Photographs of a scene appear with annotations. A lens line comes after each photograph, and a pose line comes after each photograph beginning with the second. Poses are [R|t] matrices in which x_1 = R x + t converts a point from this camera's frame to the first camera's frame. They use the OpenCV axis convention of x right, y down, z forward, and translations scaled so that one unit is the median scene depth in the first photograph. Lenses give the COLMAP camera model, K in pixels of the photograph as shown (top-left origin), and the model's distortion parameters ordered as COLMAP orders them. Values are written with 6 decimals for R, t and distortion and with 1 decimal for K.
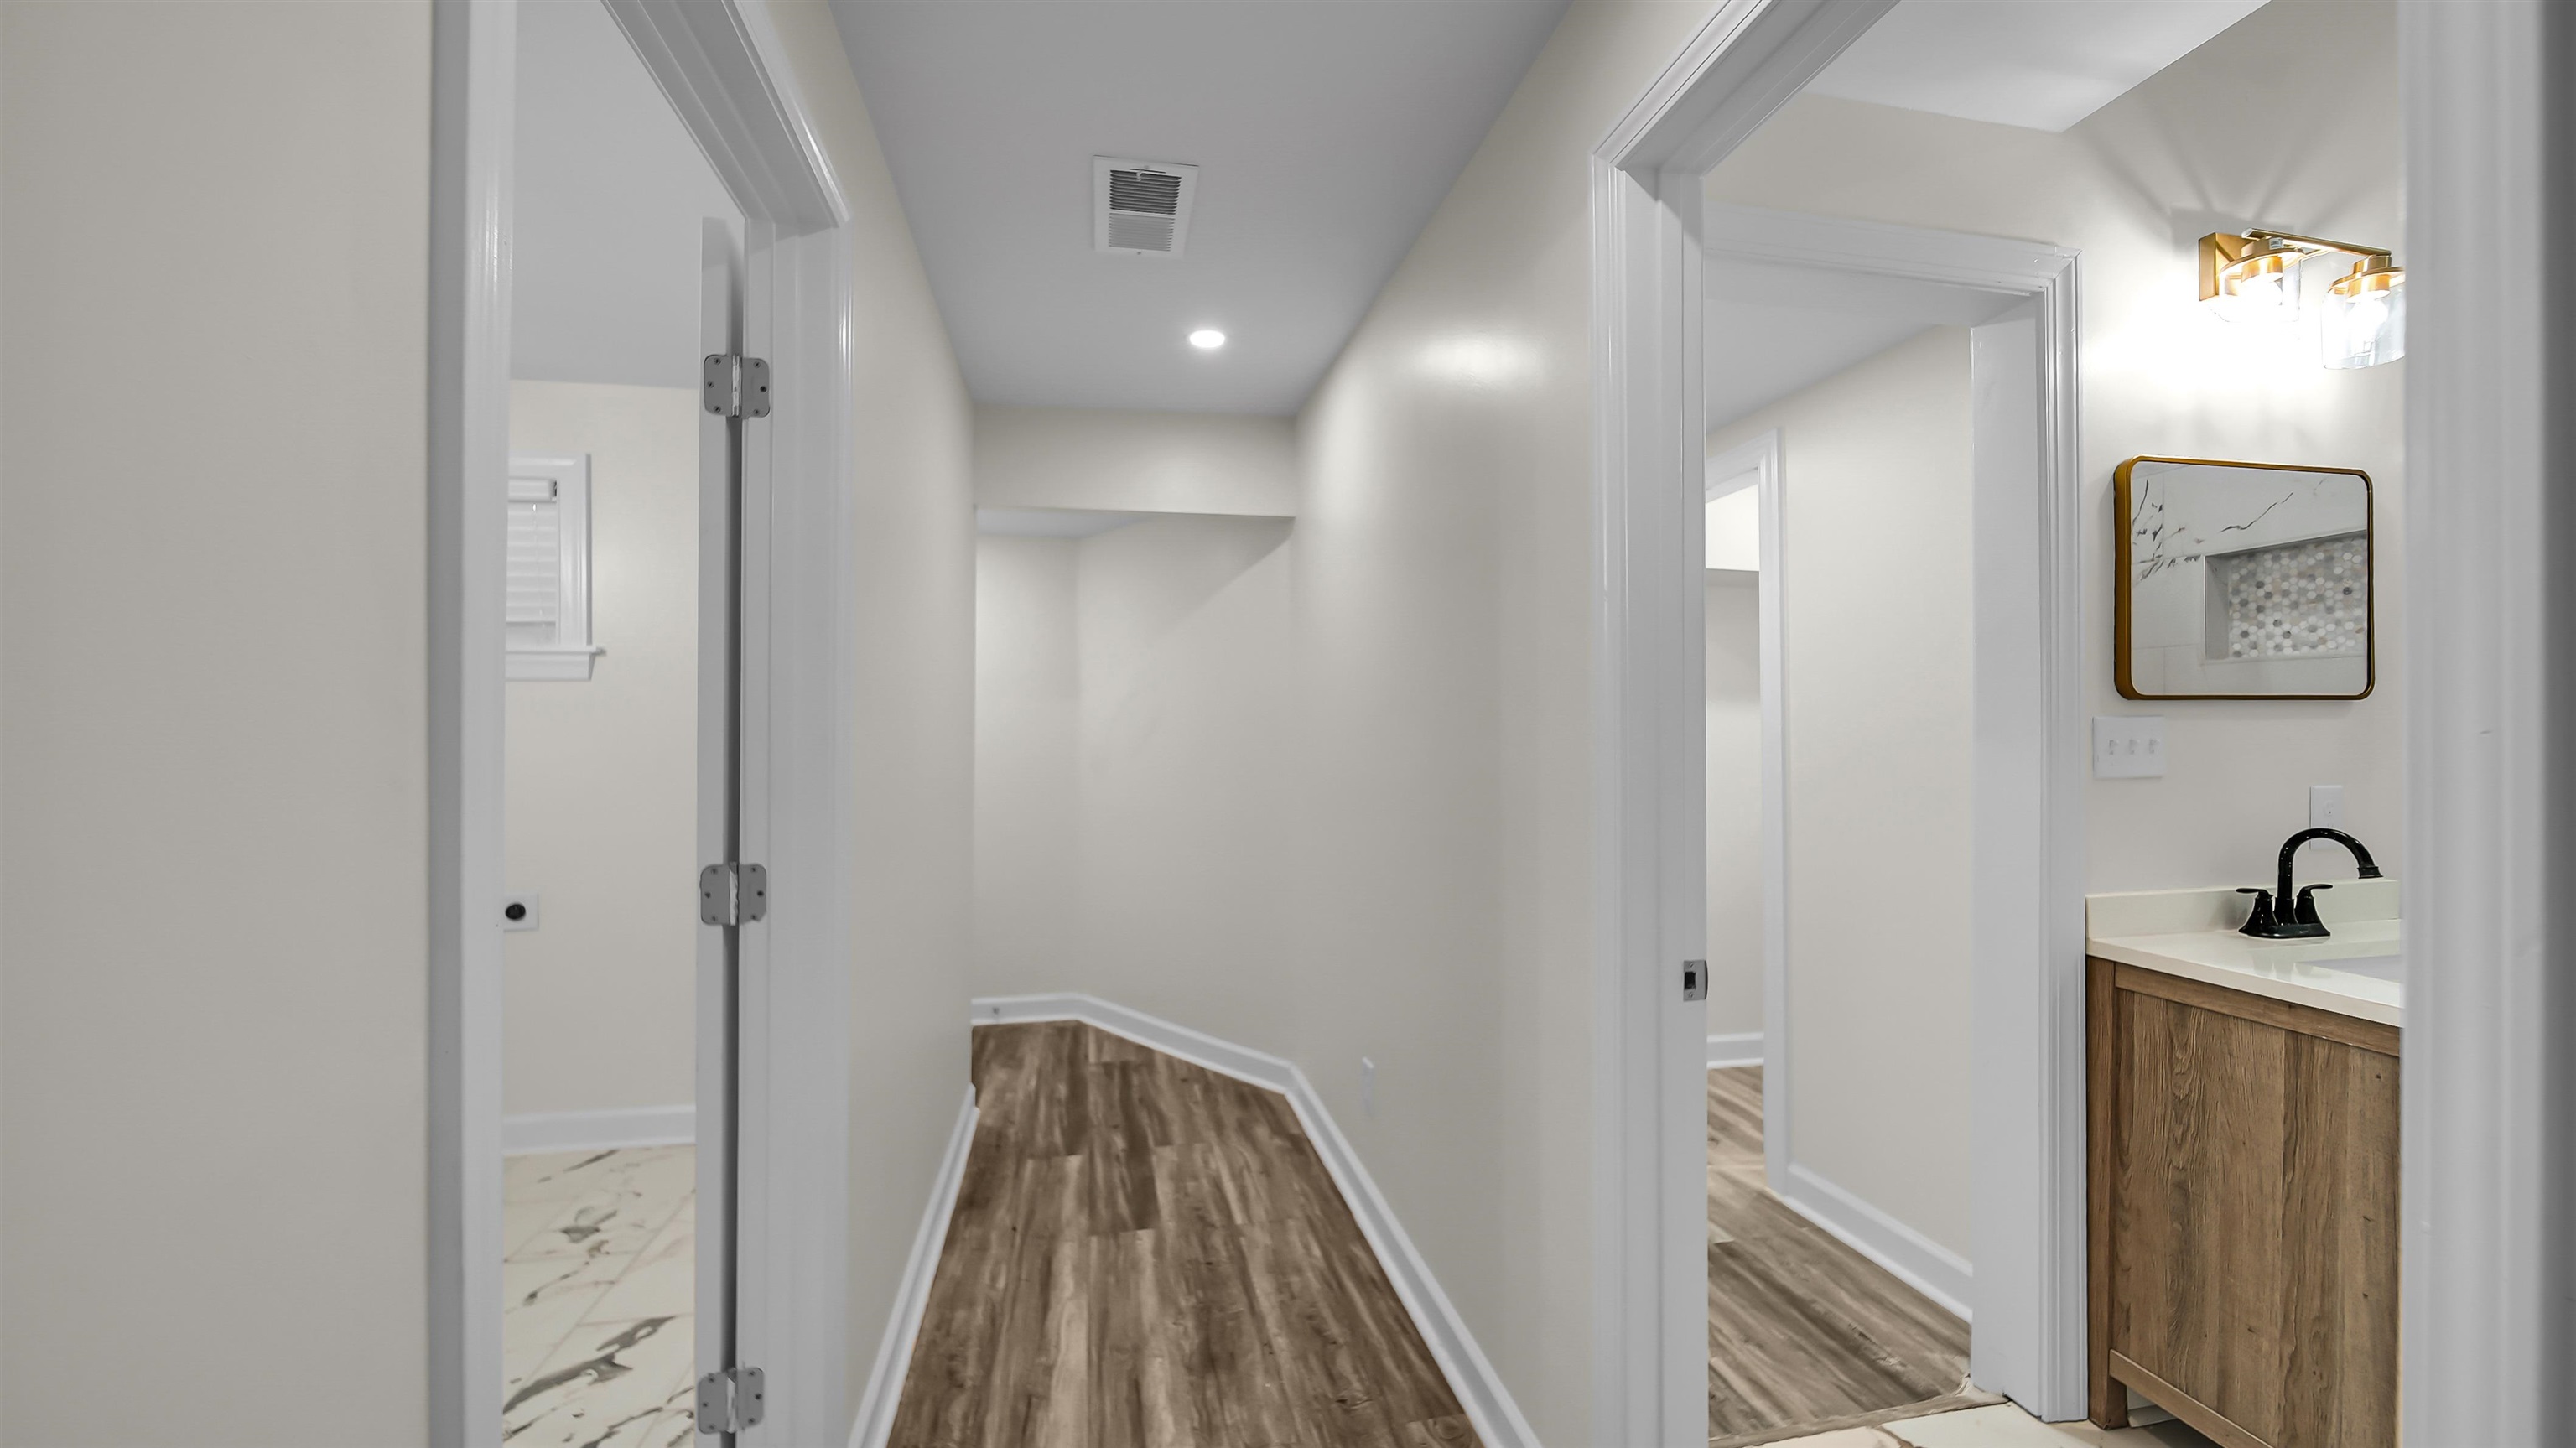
lens RADIAL K [[926.4, 0, 1301.1], [0, 926.4, 730.8], [0, 0, 1]] dist [0.000161, -0.000342]
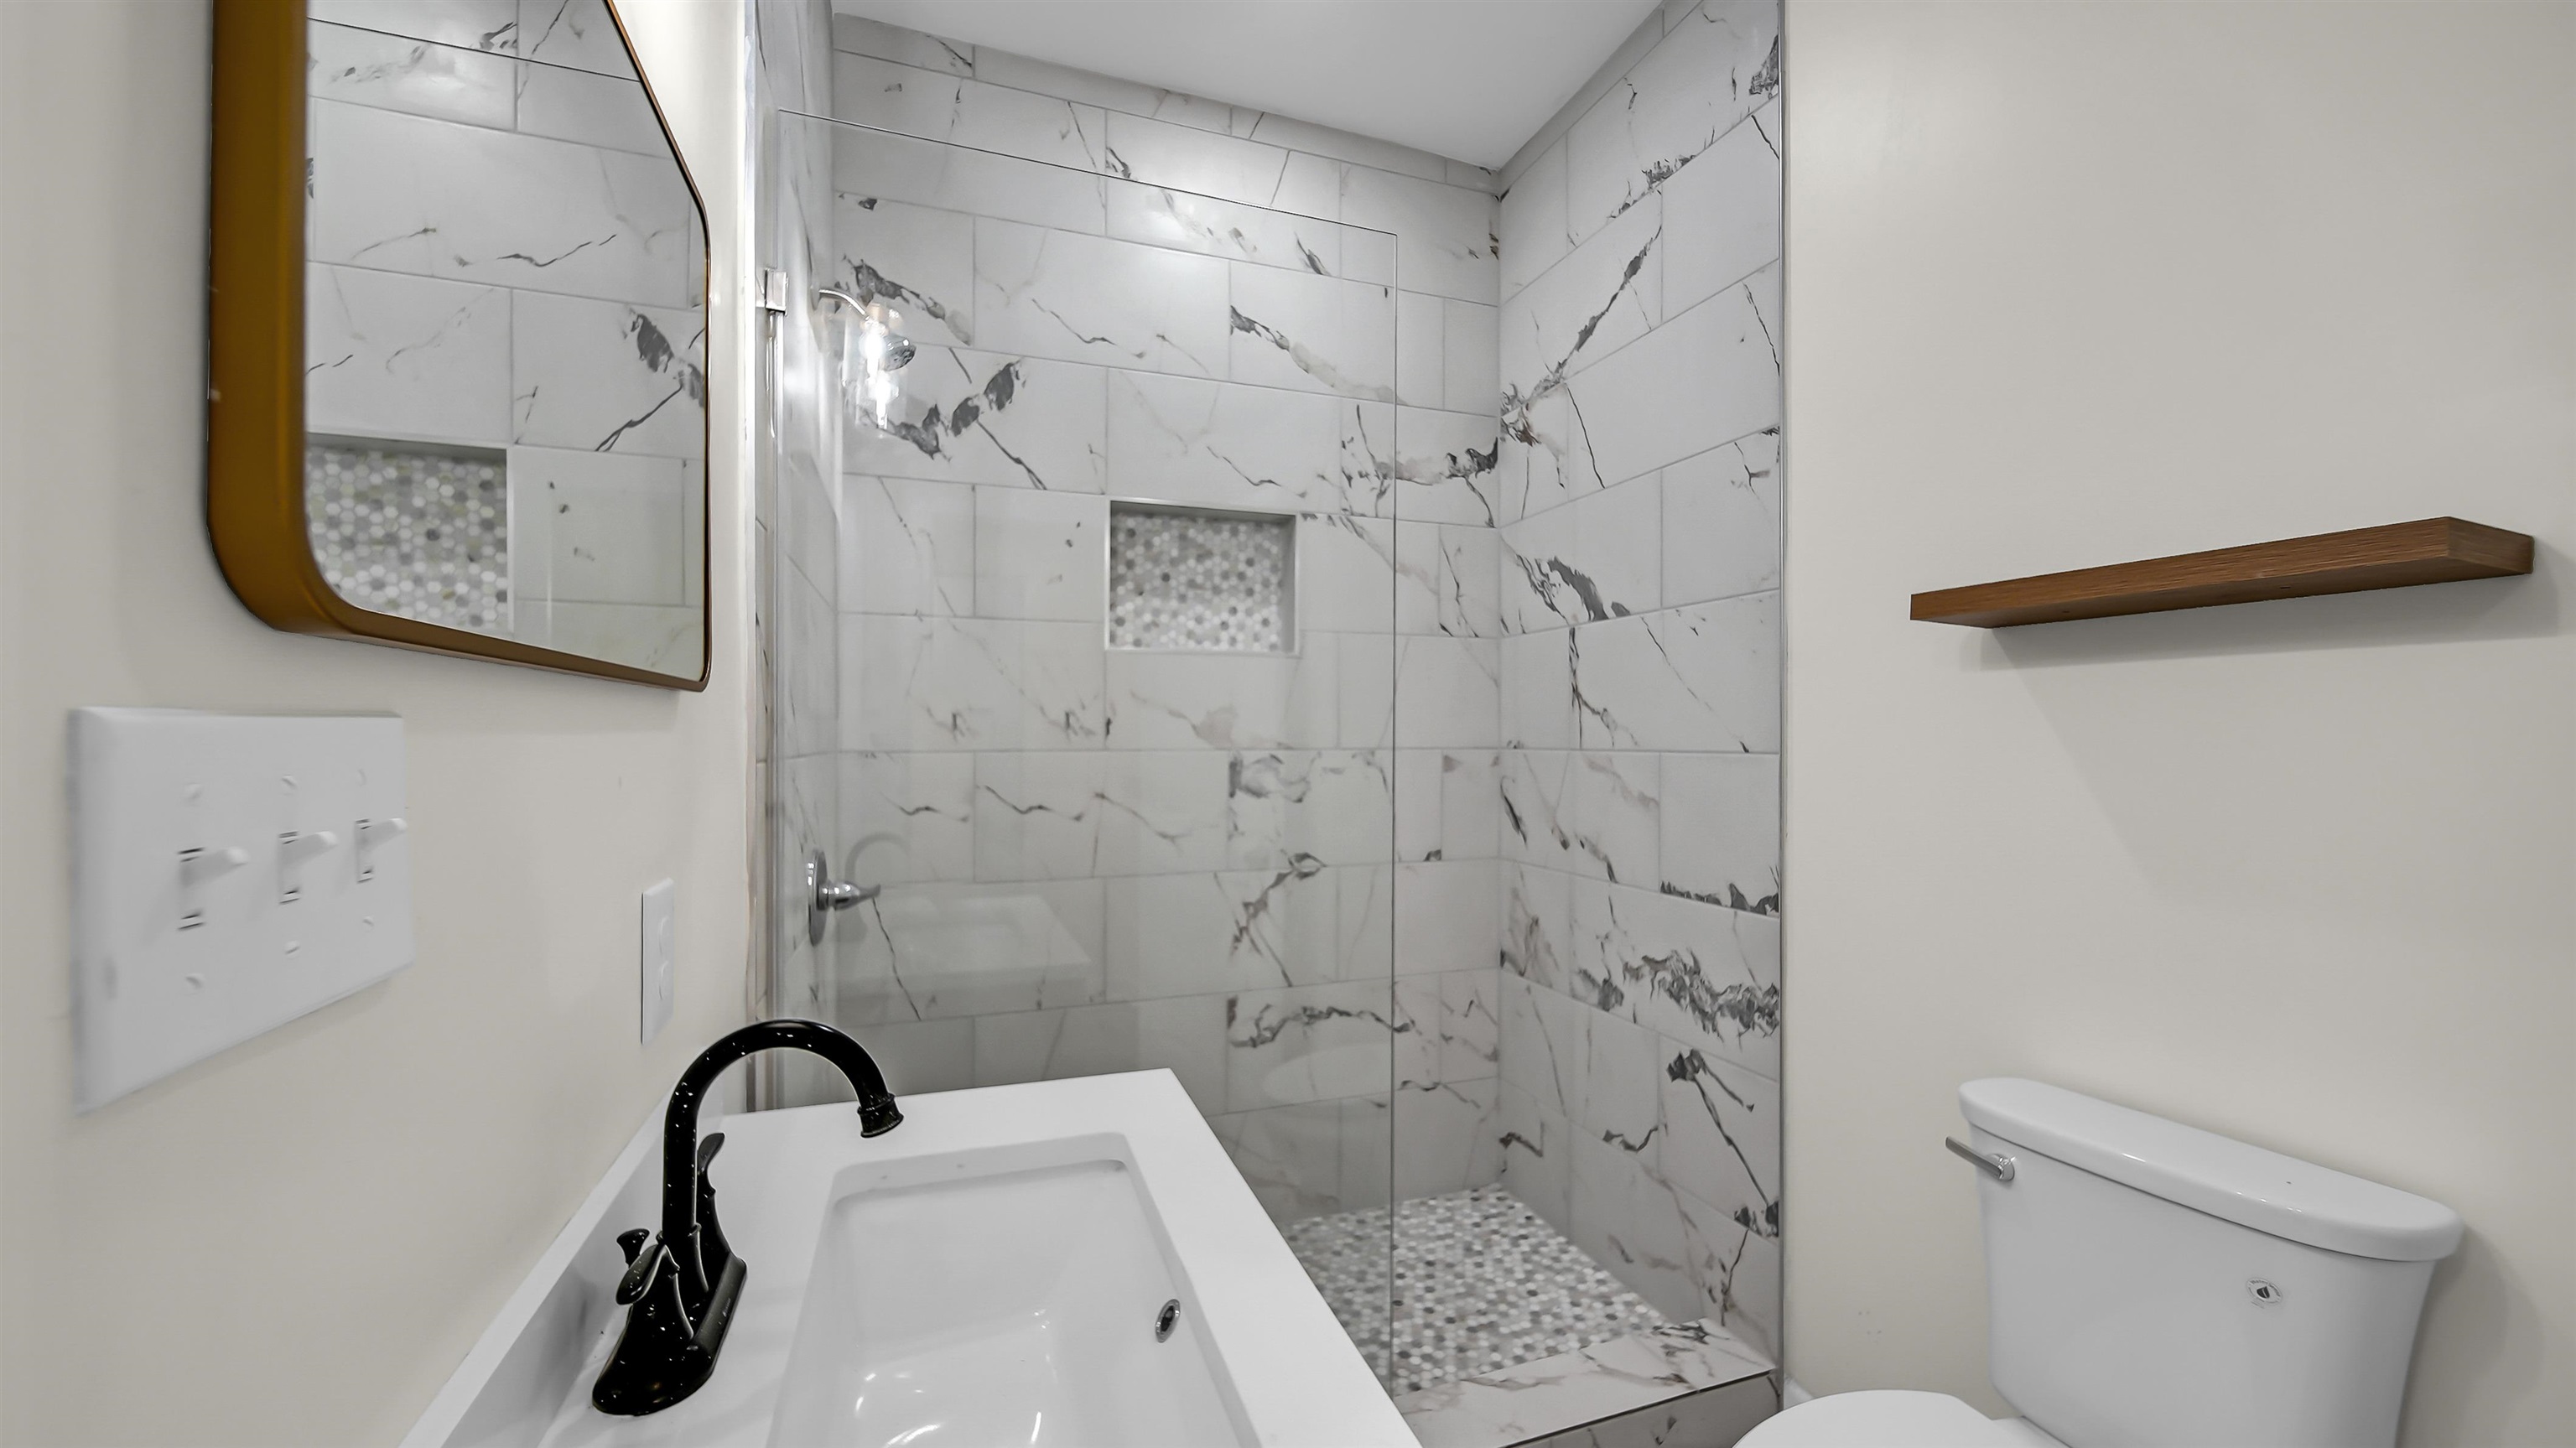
lens RADIAL K [[926.4, 0, 1298.7], [0, 926.4, 736.5], [0, 0, 1]] dist [0.000161, -0.000342]
pose [[-0.133696, 0.007795, 0.990992, 0.389787], [-0.007377, 0.999934, -0.008861, -0.005603], [-0.990995, -0.008495, -0.133629, 0.470308]]
